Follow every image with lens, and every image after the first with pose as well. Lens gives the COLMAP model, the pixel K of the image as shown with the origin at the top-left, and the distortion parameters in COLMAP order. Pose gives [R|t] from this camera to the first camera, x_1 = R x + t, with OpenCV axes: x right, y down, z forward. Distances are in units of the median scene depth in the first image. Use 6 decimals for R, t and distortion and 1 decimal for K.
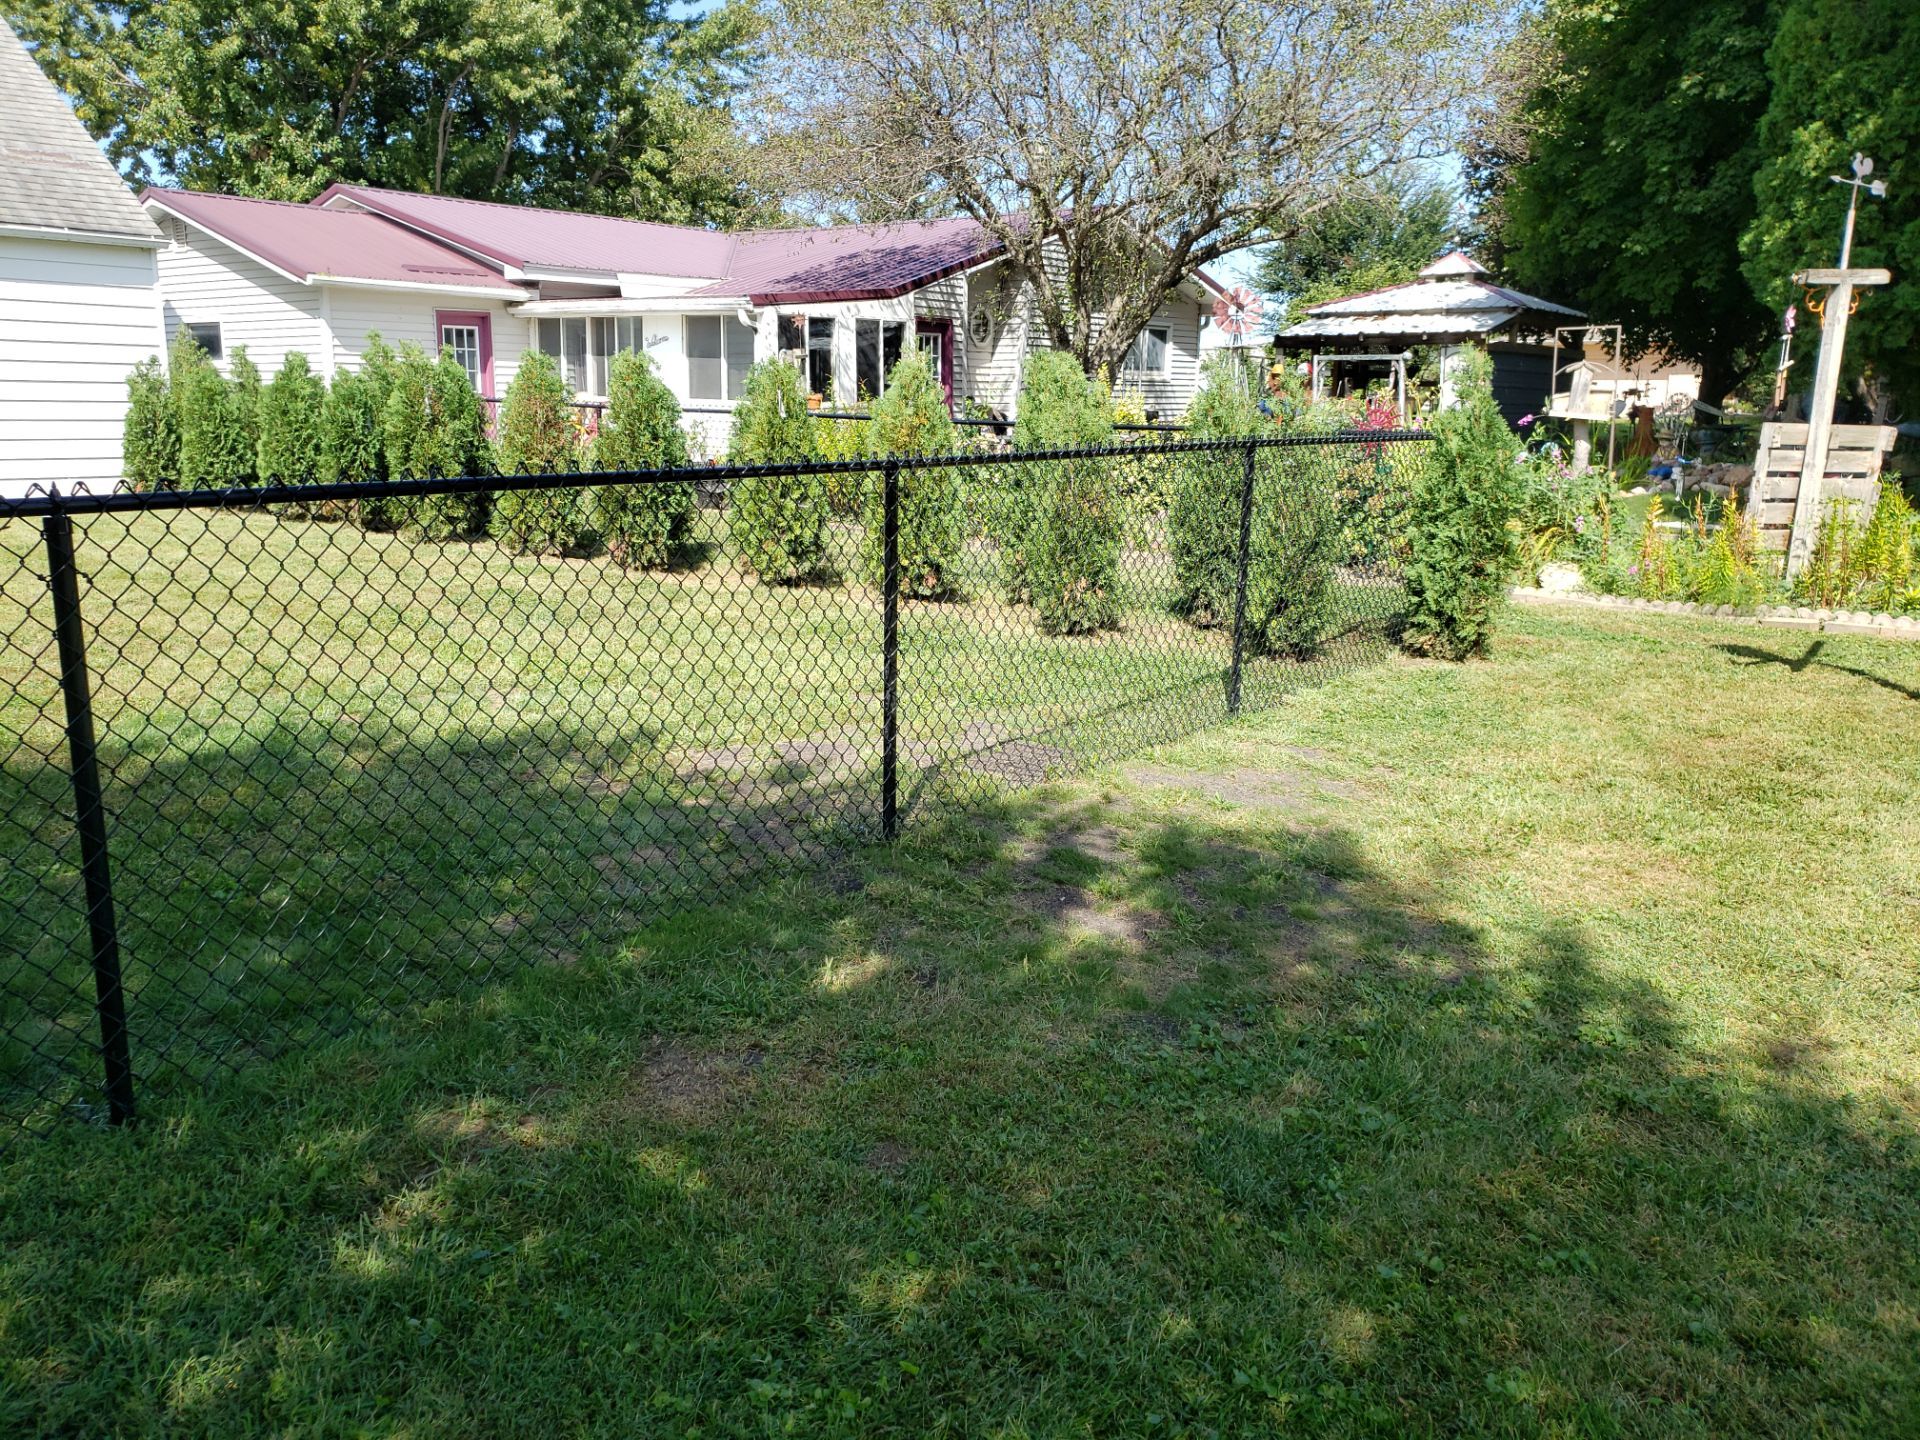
lens RADIAL K [[1507.7, 0, 950.2], [0, 1507.7, 715.6], [0, 0, 1]] dist [0.009797, 0.023007]
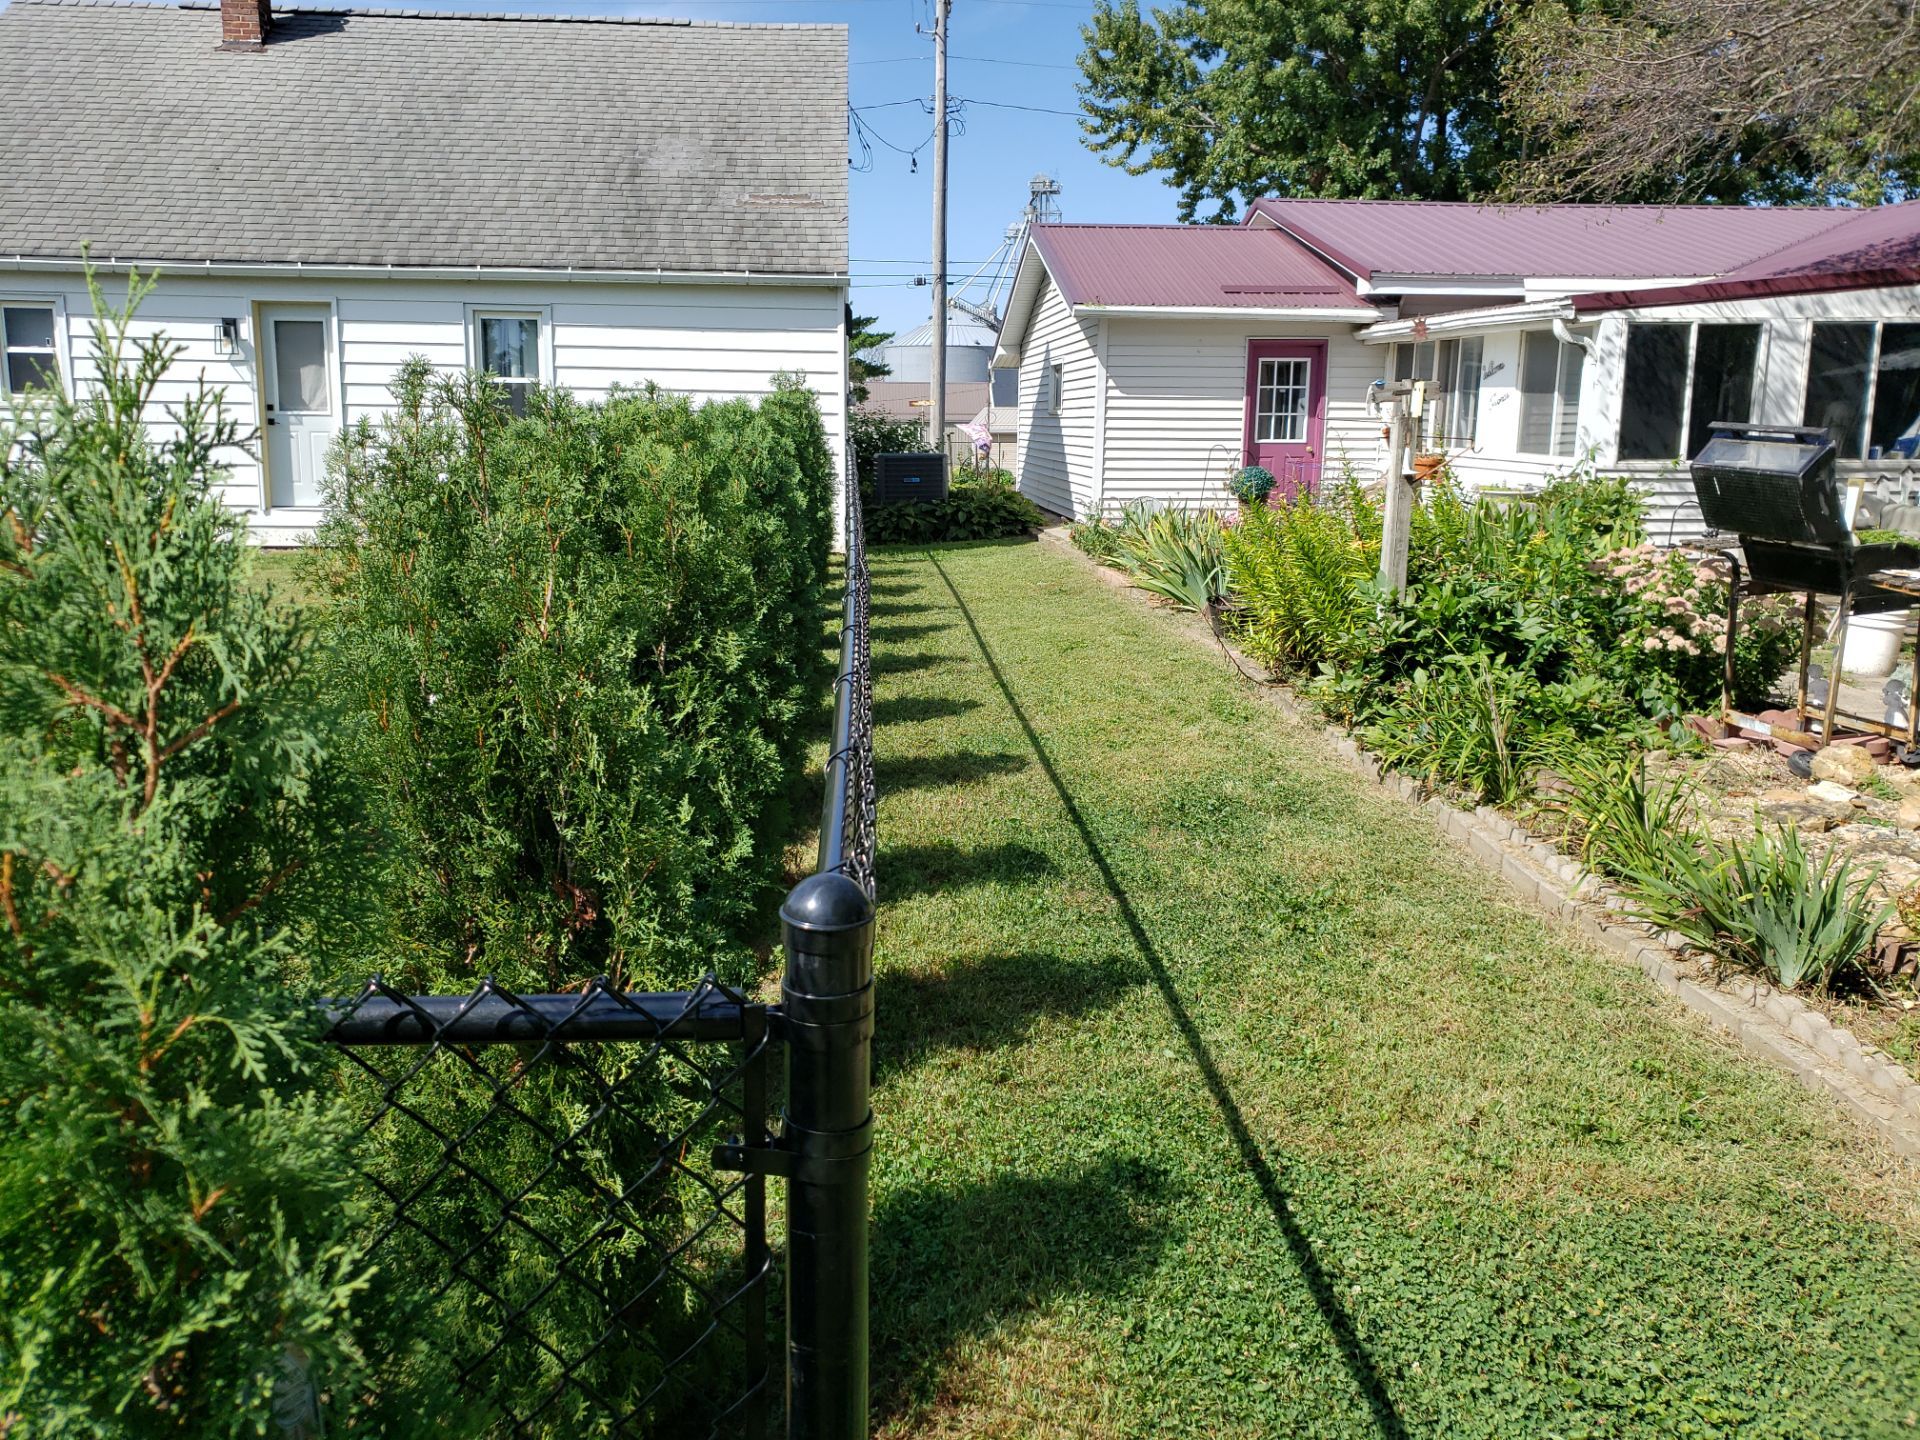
lens RADIAL K [[1507.7, 0, 950.2], [0, 1507.7, 715.6], [0, 0, 1]] dist [0.009797, 0.023007]
pose [[0.658505, 0.145990, -0.738280, 0.121500], [-0.163422, 0.985335, 0.049081, -0.057301], [0.734618, 0.088331, 0.672706, 0.244382]]
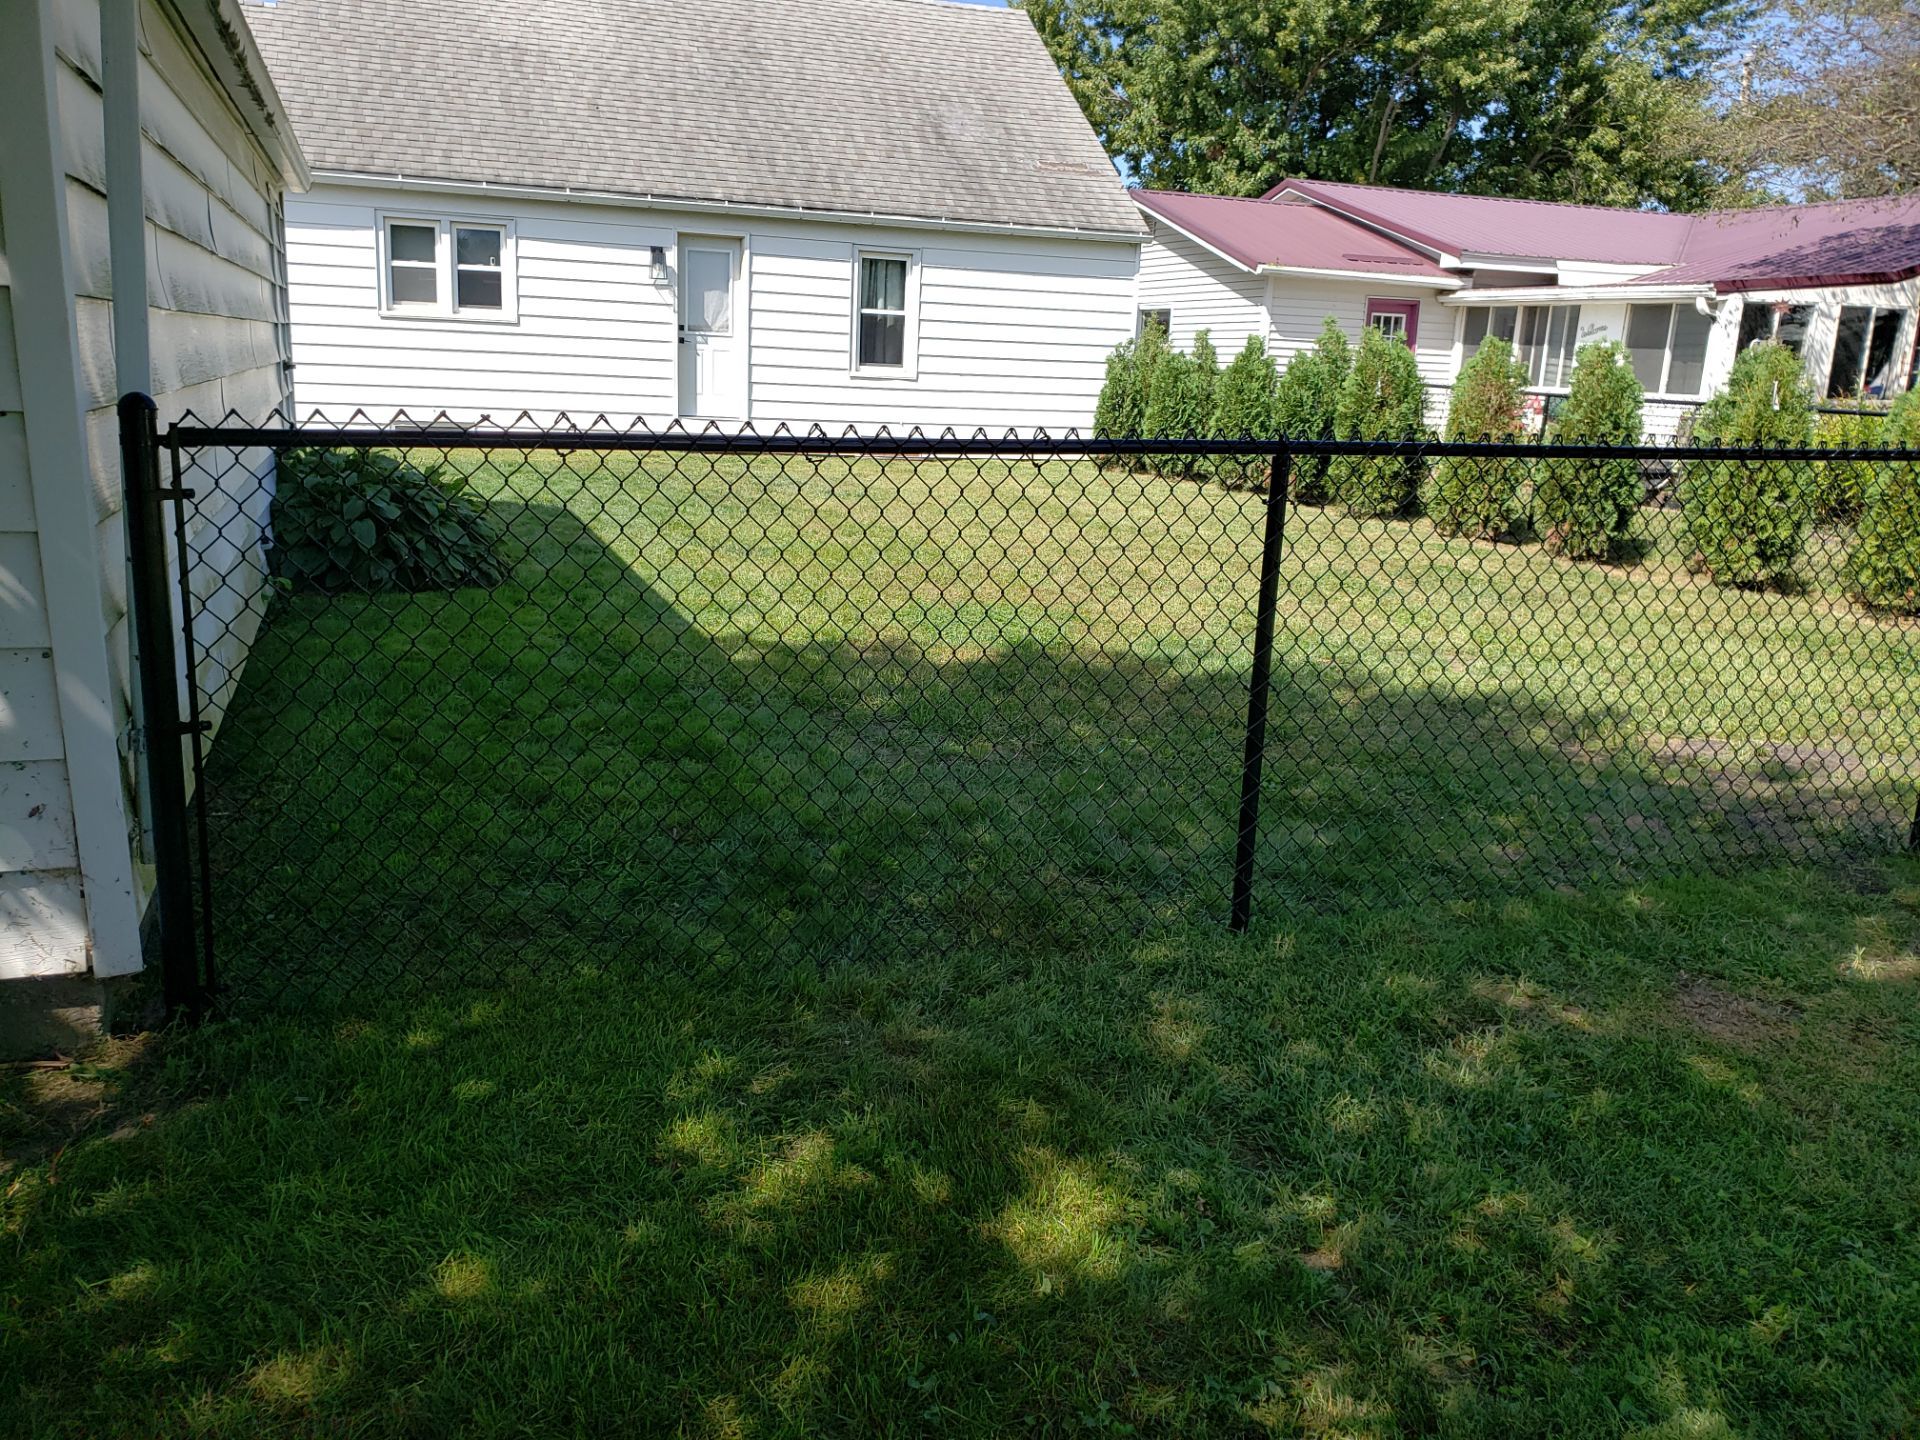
lens RADIAL K [[1542.2, 0, 954.5], [0, 1542.2, 685.8], [0, 0, 1]] dist [0.020990, 0.037757]
pose [[0.855980, 0.133081, -0.499587, -0.013610], [-0.141550, 0.989706, 0.021112, 0.007428], [0.497254, 0.052645, 0.866006, -0.027014]]
